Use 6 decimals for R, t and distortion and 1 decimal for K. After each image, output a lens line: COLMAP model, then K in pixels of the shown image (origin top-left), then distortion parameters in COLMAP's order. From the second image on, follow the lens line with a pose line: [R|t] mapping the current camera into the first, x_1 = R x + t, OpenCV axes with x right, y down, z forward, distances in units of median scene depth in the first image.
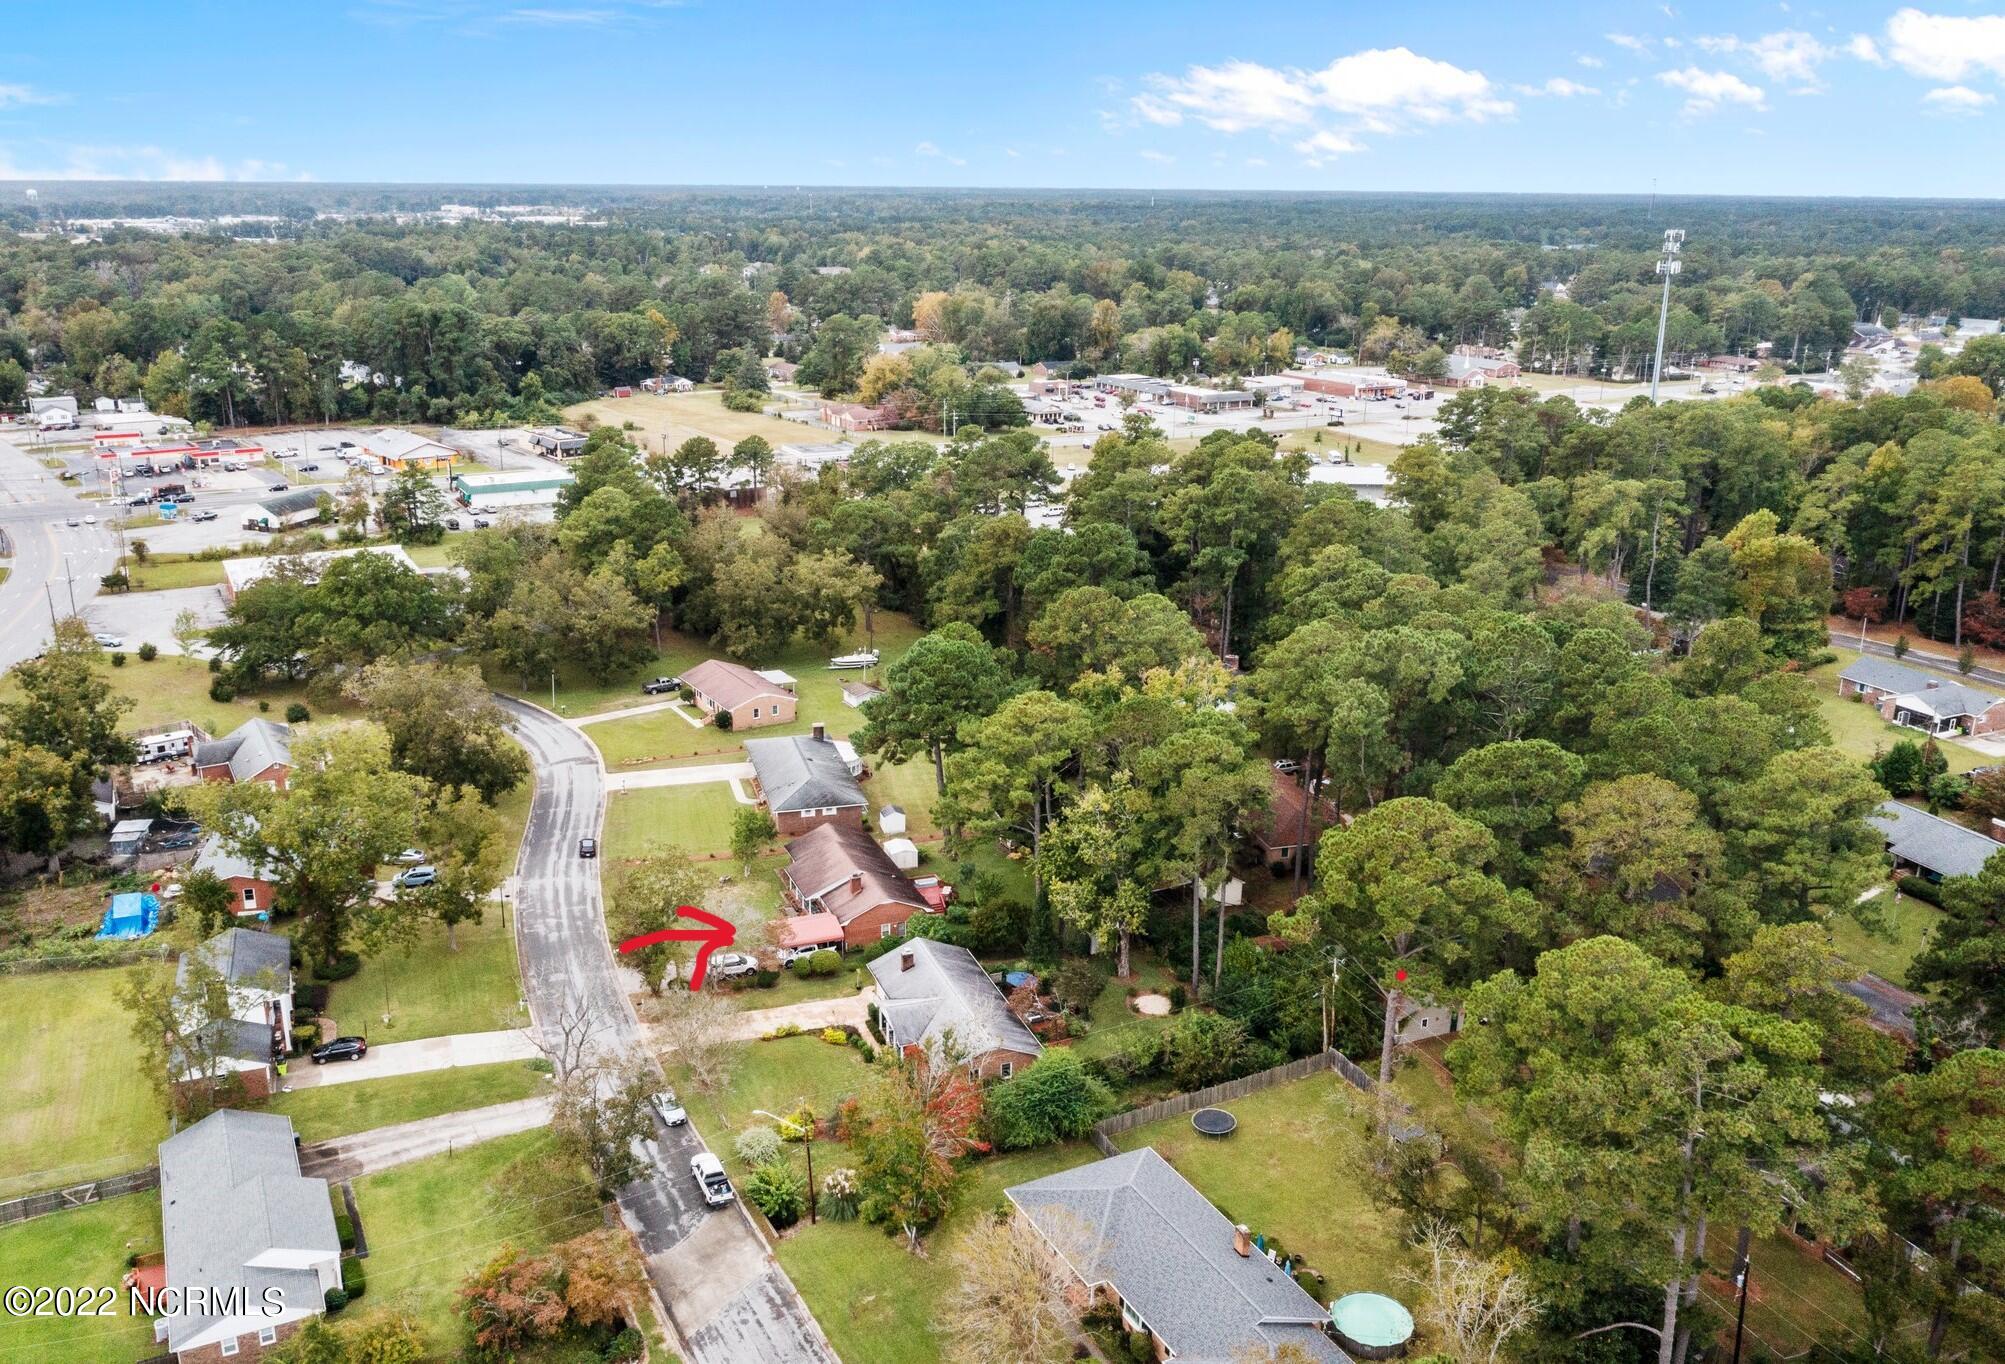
lens RADIAL K [[1610.7, 0, 995.3], [0, 1610.7, 674.1], [0, 0, 1]] dist [-0.011711, 0.004650]
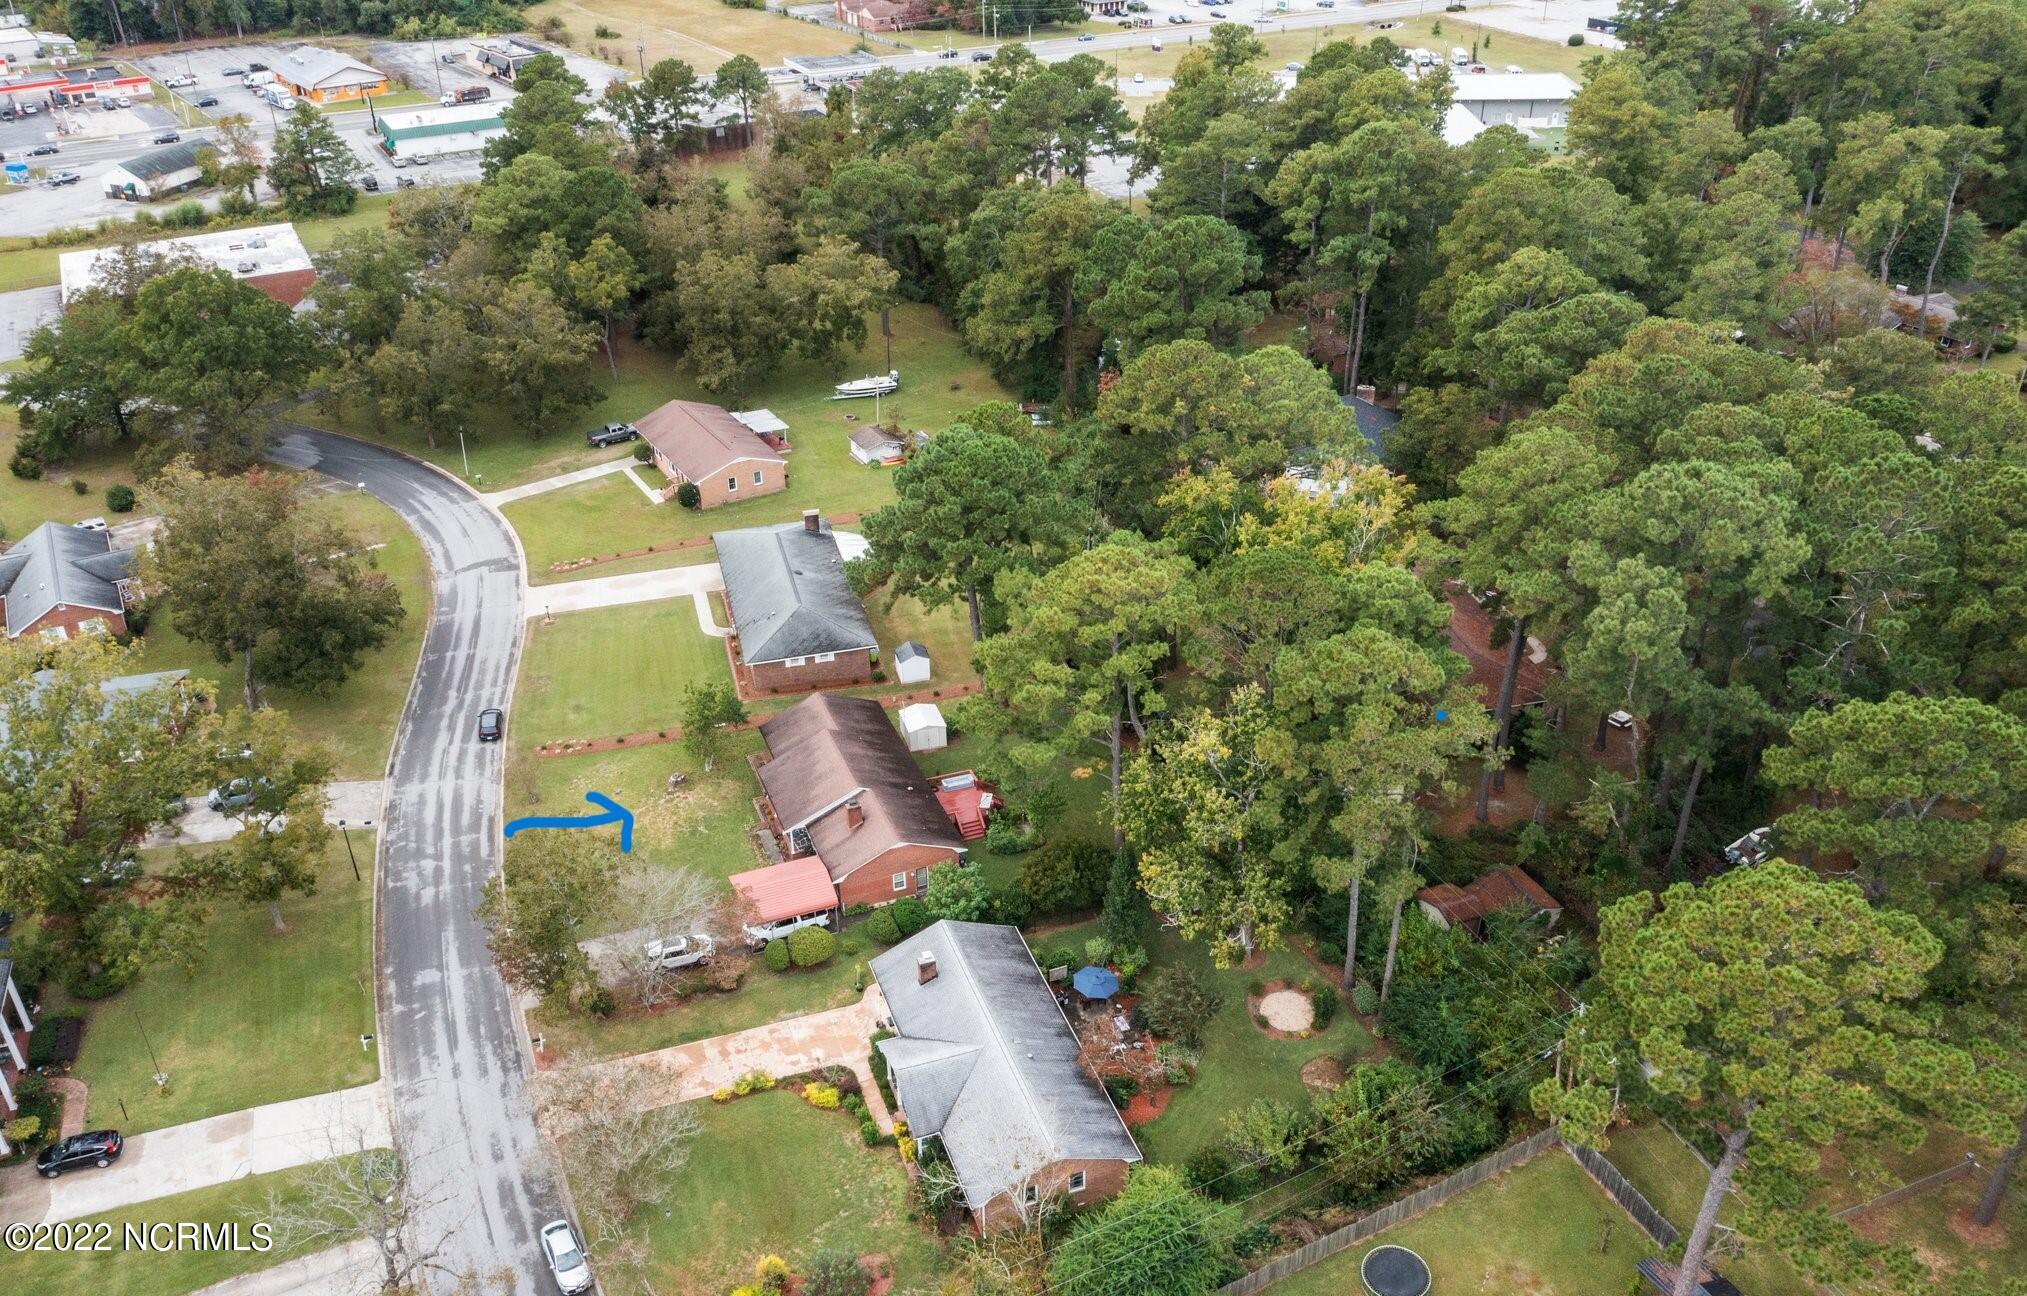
lens RADIAL K [[1598.6, 0, 1028.4], [0, 1598.6, 663.5], [0, 0, 1]] dist [-0.002583, -0.008092]
pose [[0.999763, -0.014340, -0.016380, 0.000464], [0.017921, 0.969316, 0.245163, -0.072140], [0.012362, -0.245399, 0.969343, 0.249419]]
